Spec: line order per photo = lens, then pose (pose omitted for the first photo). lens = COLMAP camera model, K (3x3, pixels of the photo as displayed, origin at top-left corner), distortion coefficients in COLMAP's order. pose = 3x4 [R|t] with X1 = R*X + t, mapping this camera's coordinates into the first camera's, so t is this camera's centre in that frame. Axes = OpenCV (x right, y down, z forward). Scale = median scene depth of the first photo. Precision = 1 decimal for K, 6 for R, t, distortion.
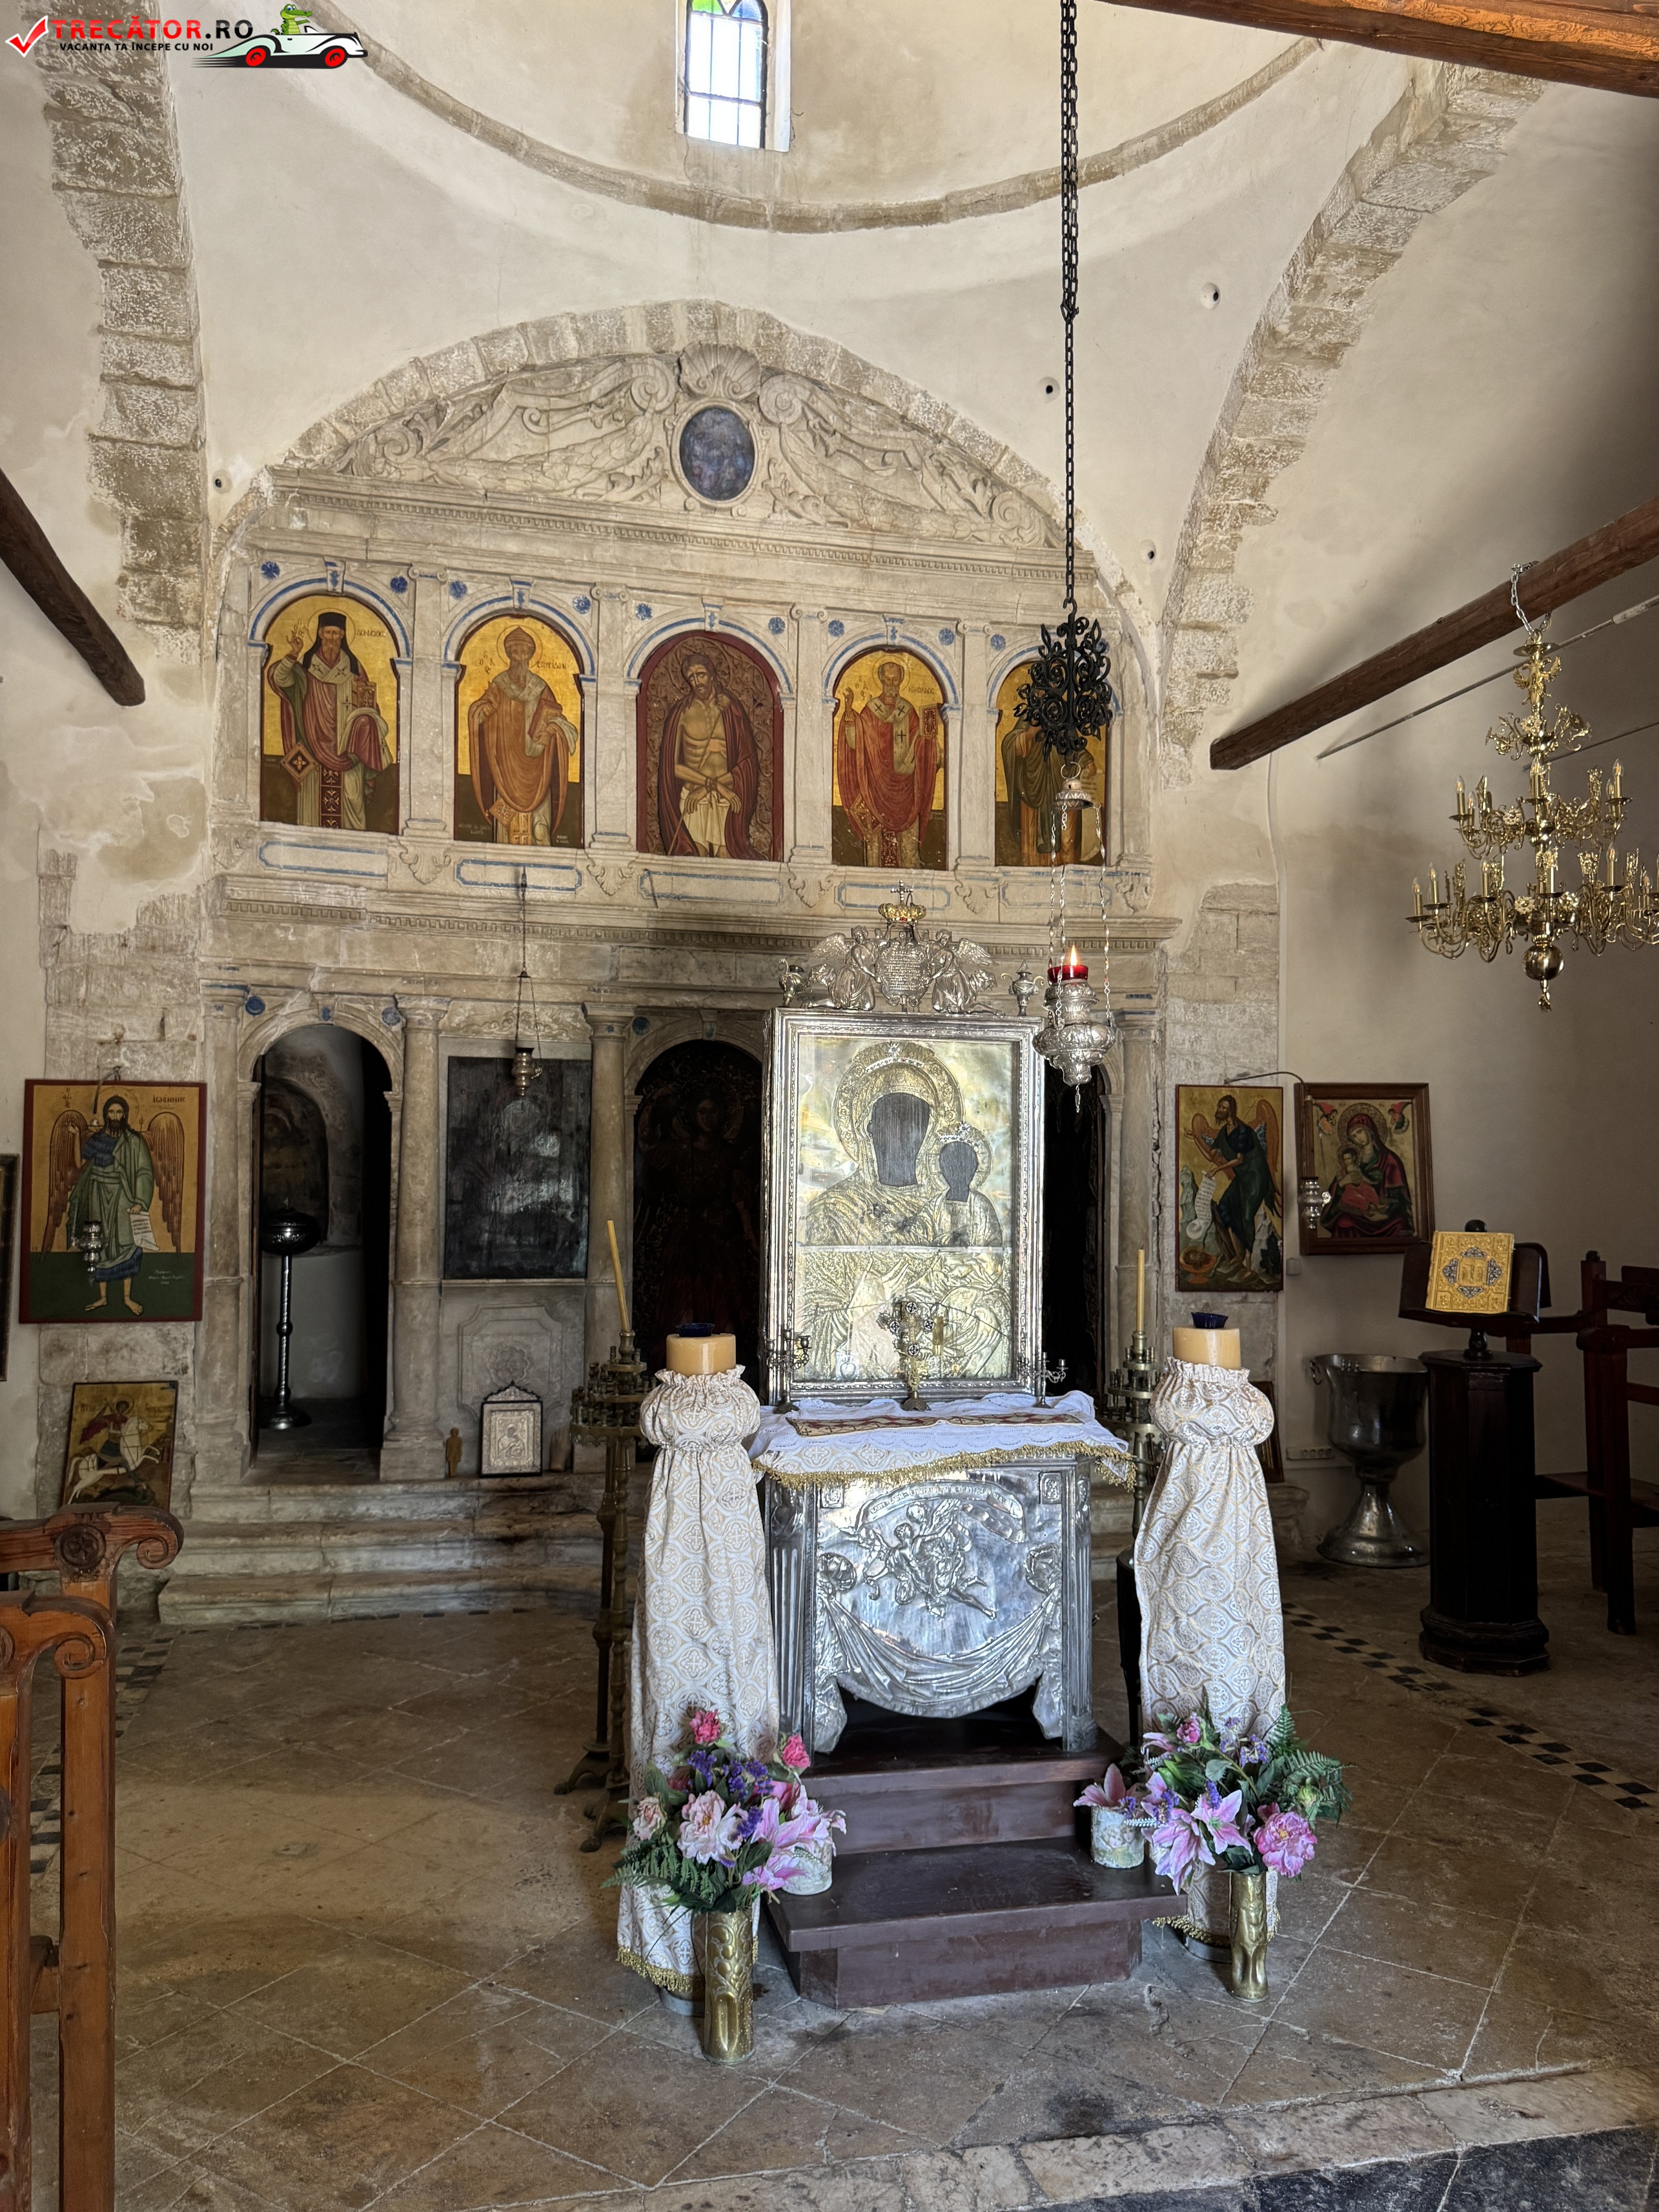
lens RADIAL K [[1562.2, 0, 828.3], [0, 1562.2, 1114.1], [0, 0, 1]] dist [0.051503, -0.070415]
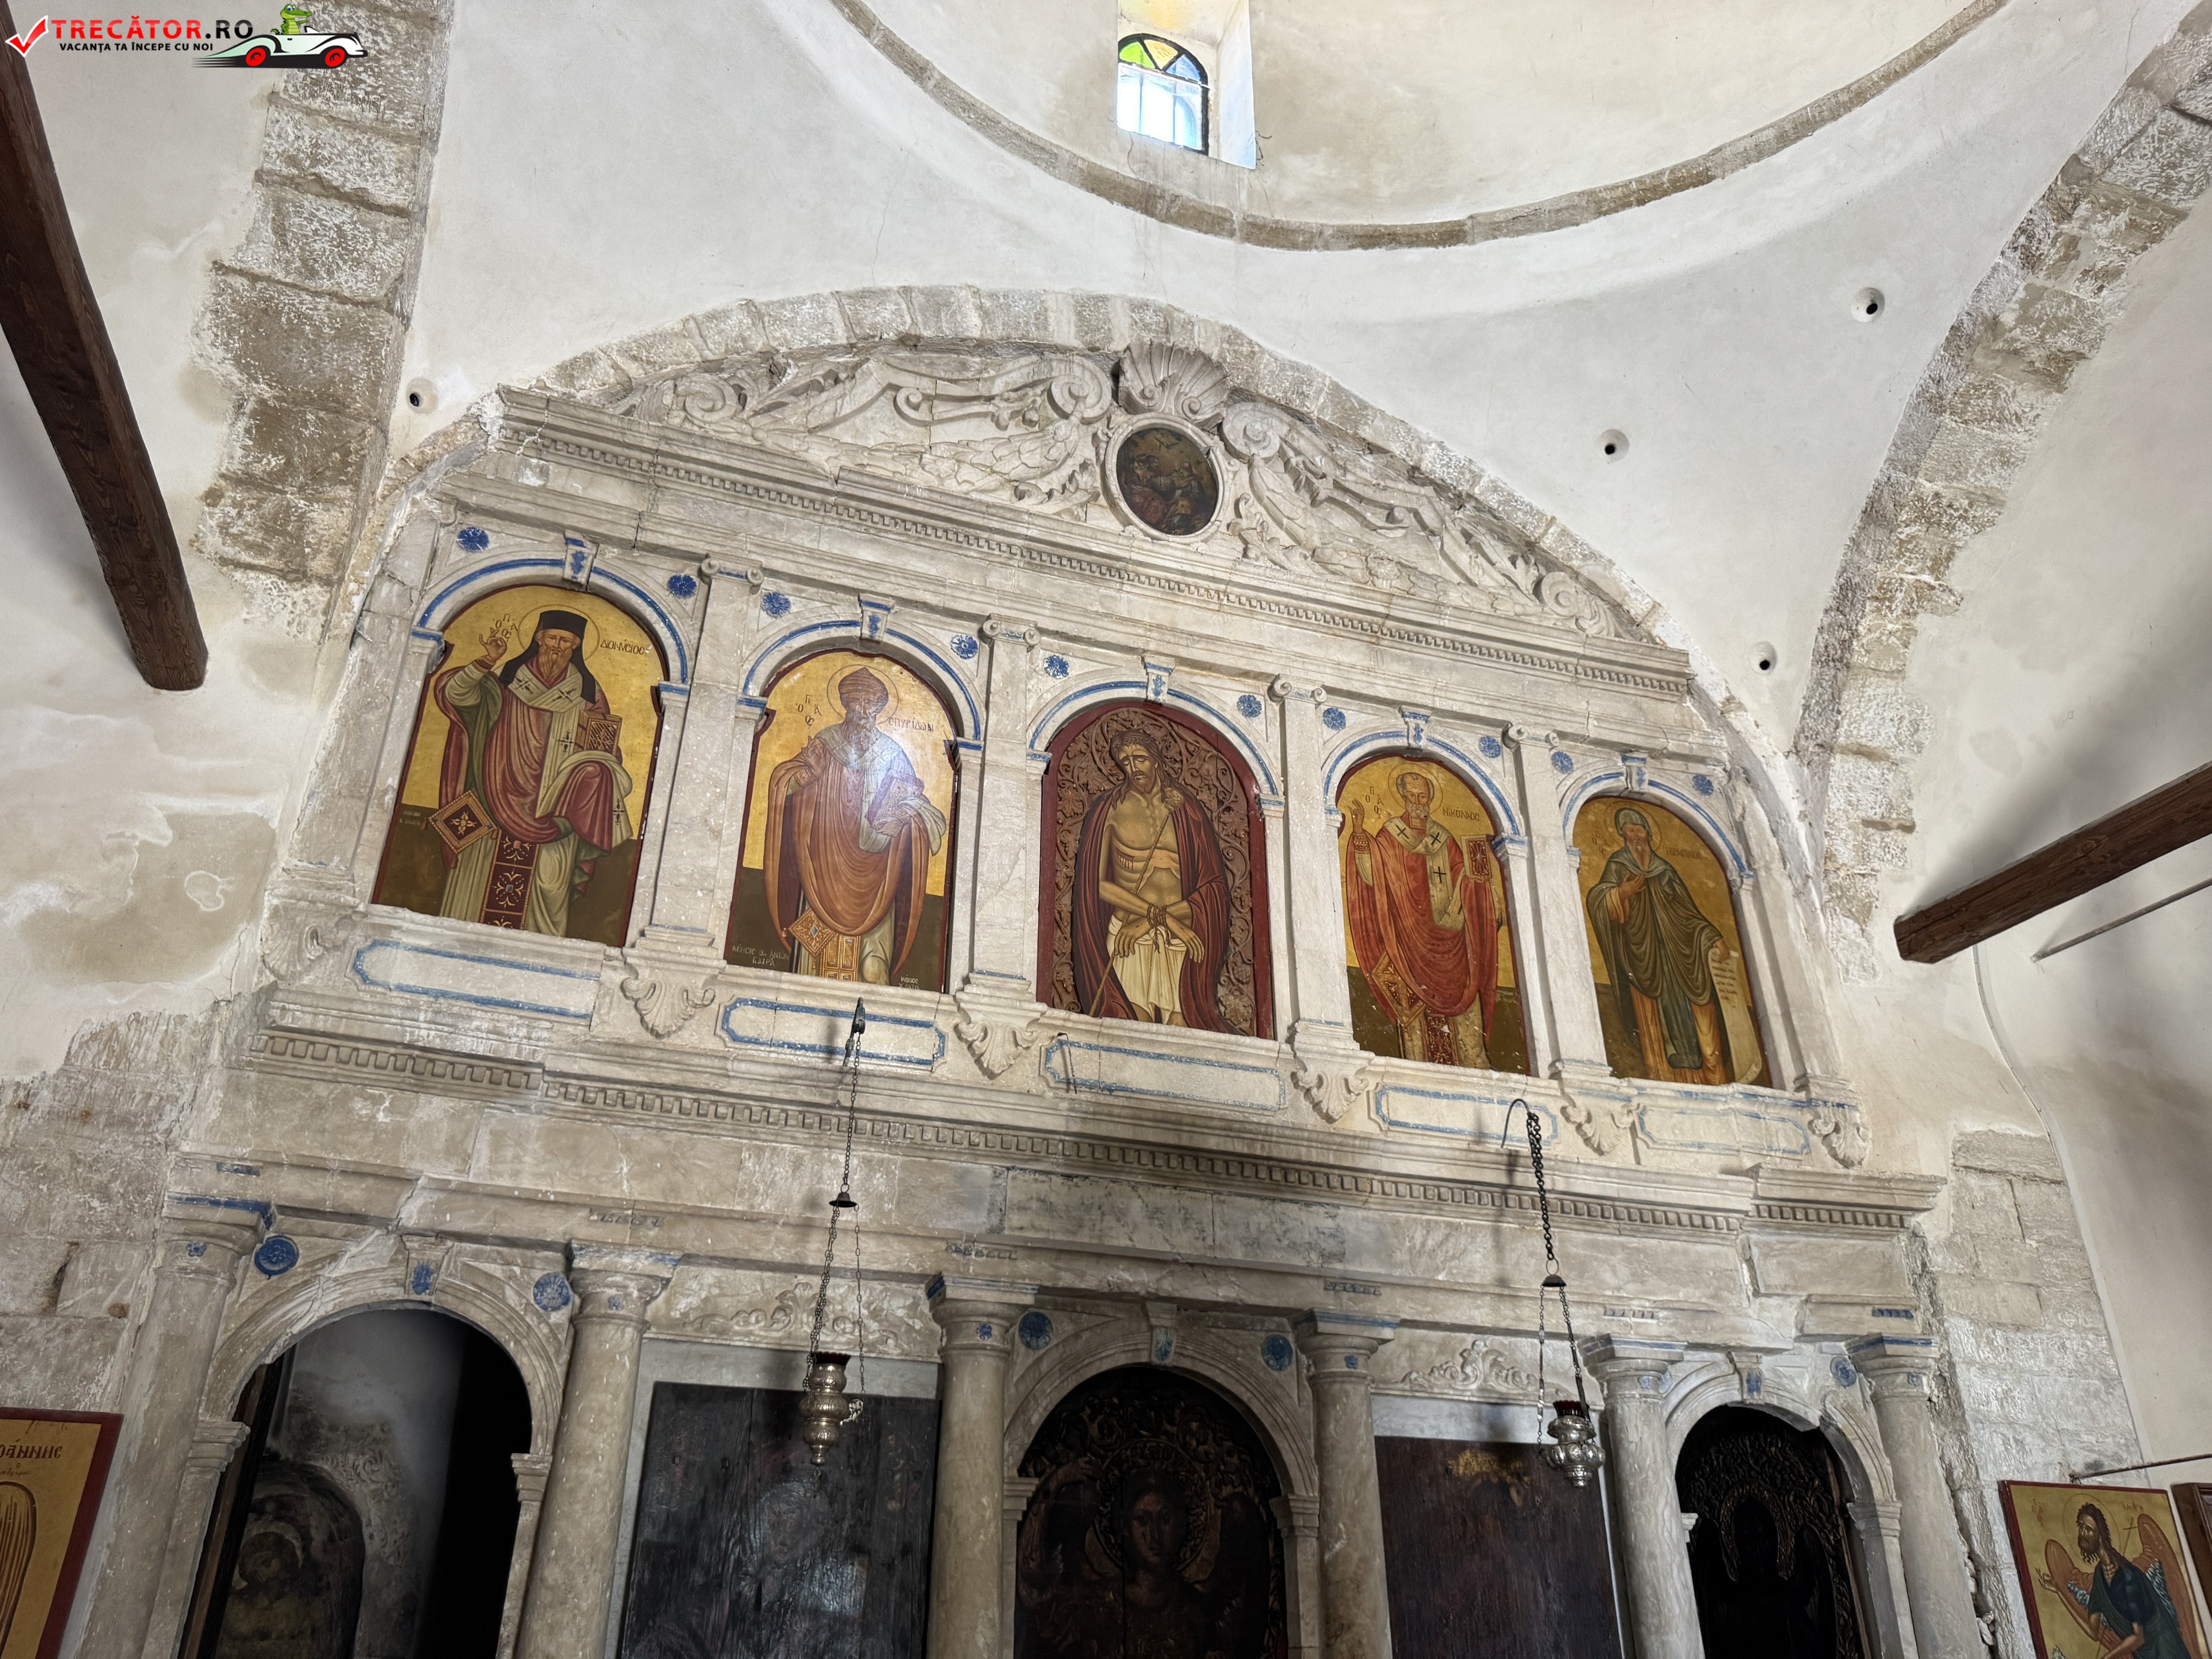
lens RADIAL K [[1562.2, 0, 1095.0], [0, 1562.2, 837.5], [0, 0, 1]] dist [0.051503, -0.070415]
pose [[0.995802, 0.050437, 0.076383, -0.162258], [-0.012622, 0.902177, -0.431181, 0.021625], [-0.090658, 0.428407, 0.899026, 0.501997]]
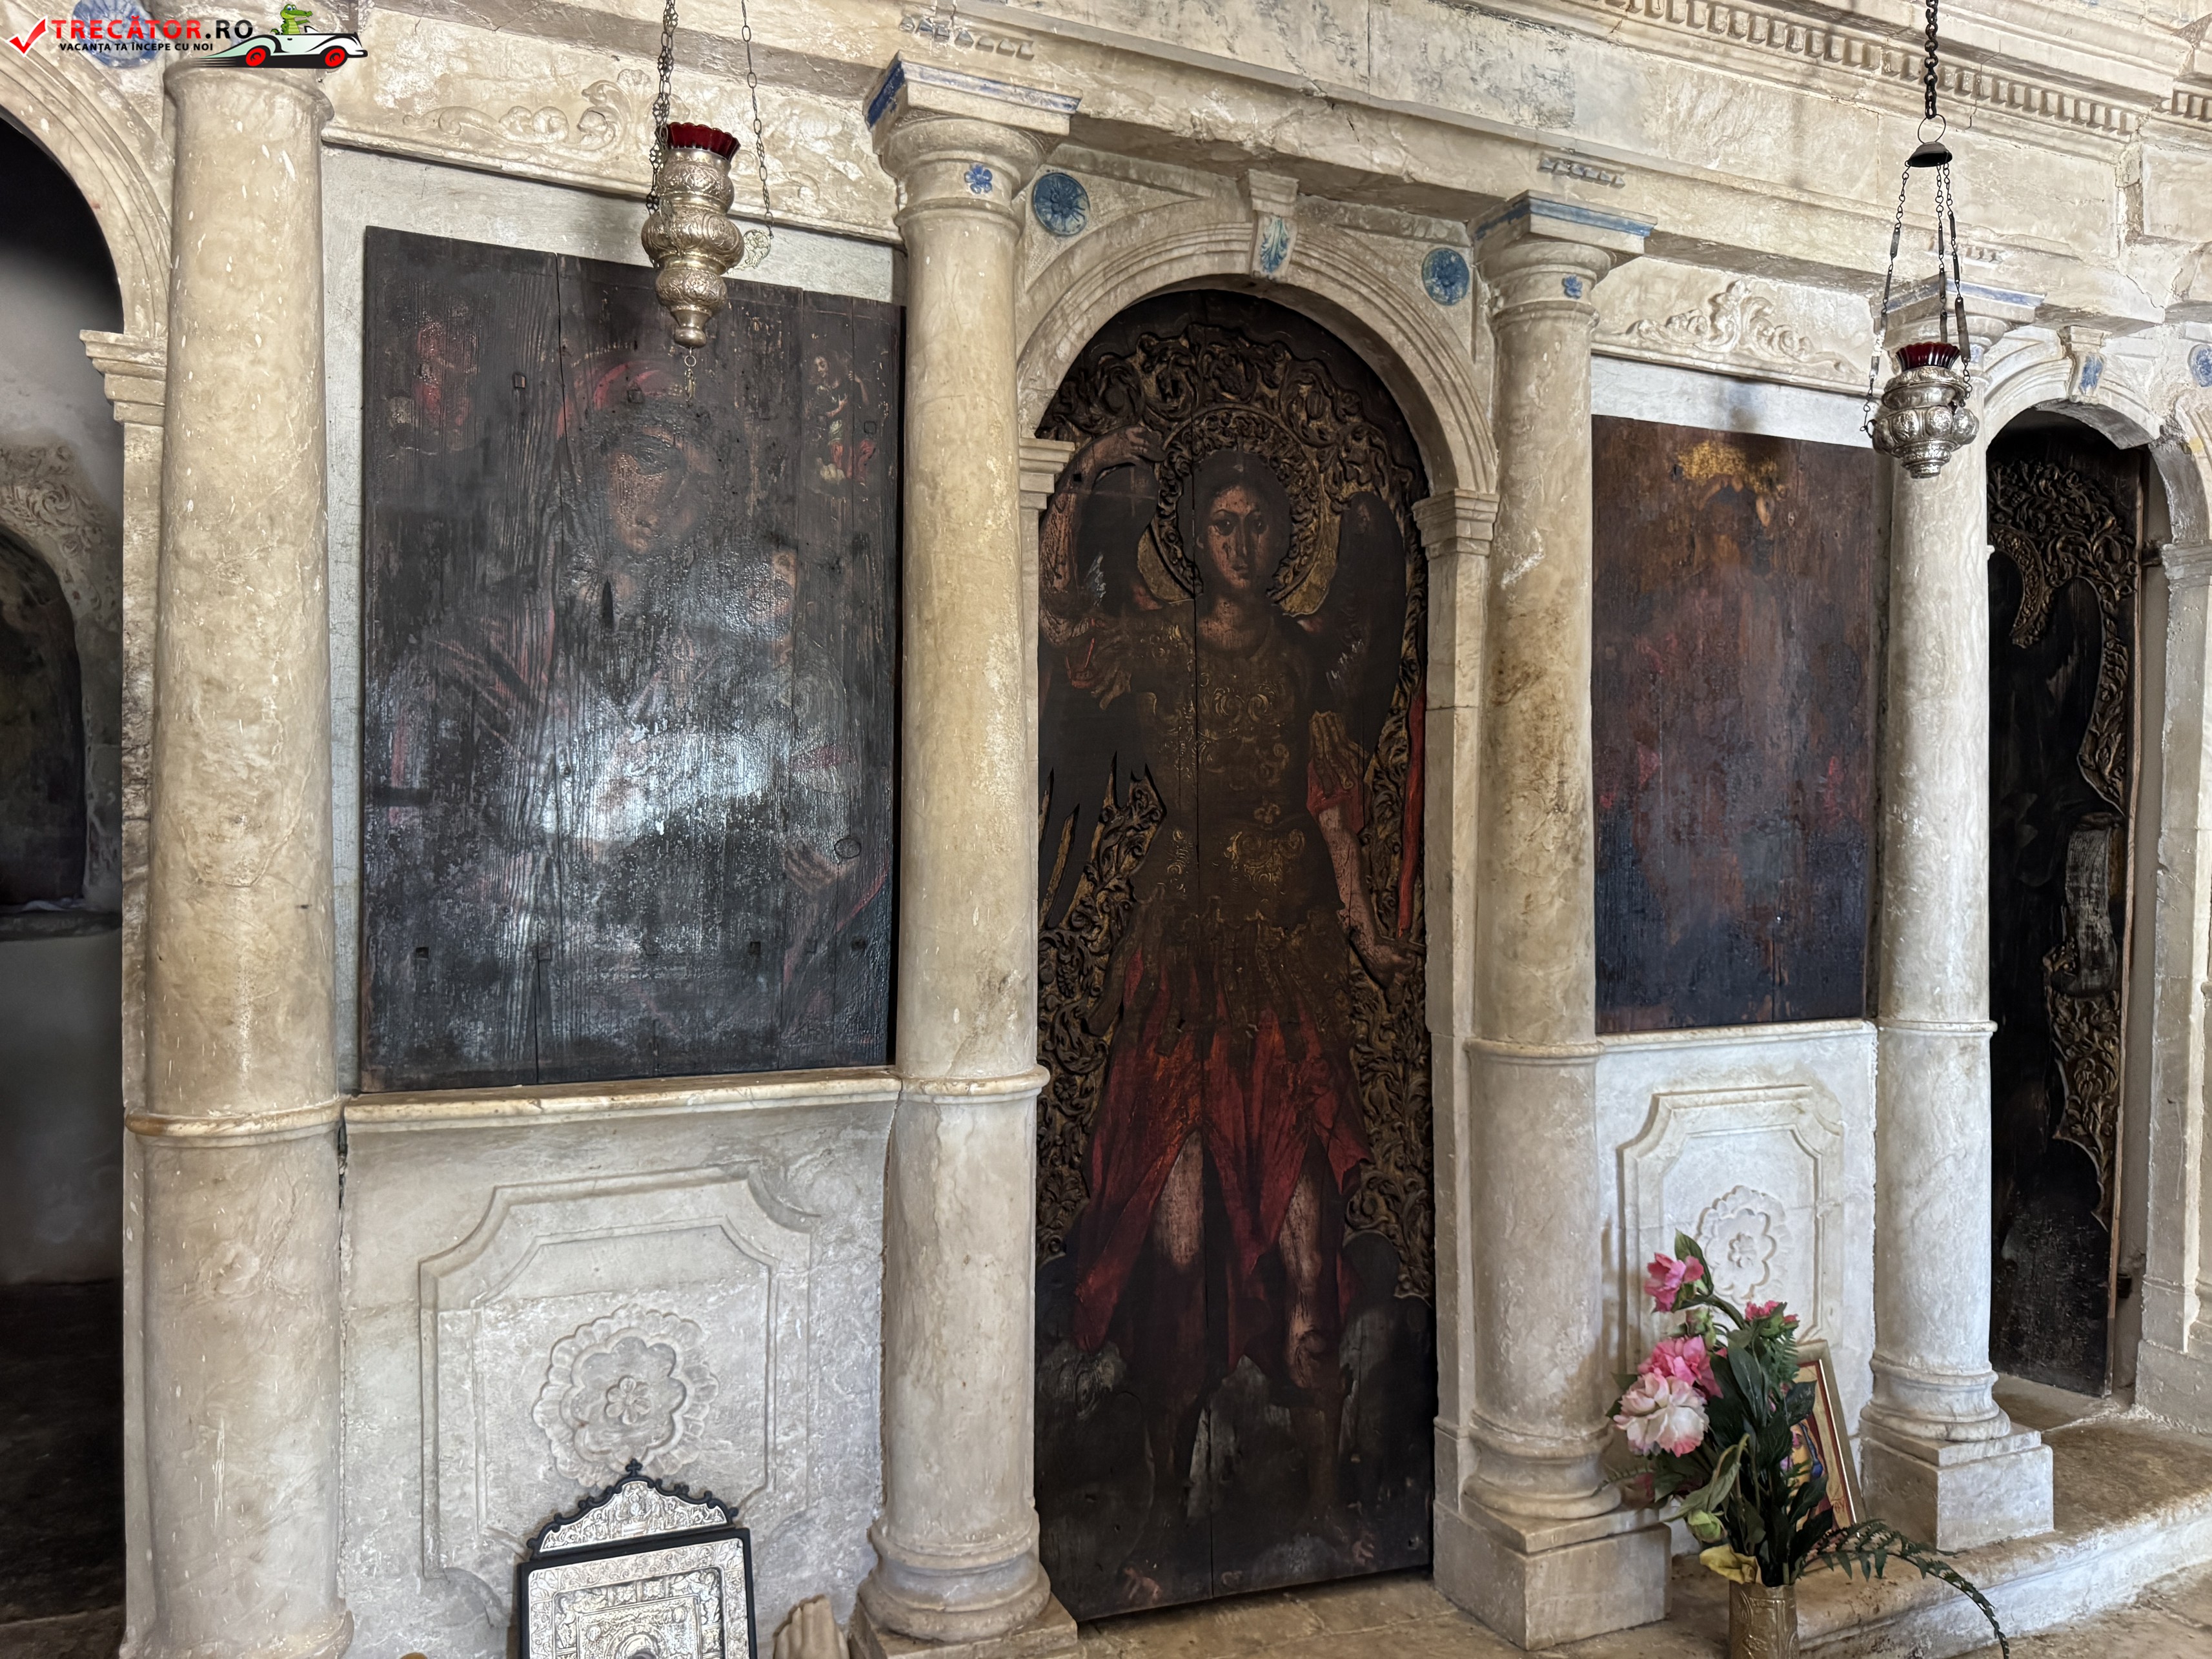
lens RADIAL K [[1562.2, 0, 1062.8], [0, 1562.2, 844.1], [0, 0, 1]] dist [0.051503, -0.070415]
pose [[0.987136, 0.006243, 0.159762, -0.181666], [-0.017141, 0.997611, 0.066927, 0.047542], [-0.158962, -0.068804, 0.984884, 0.766960]]
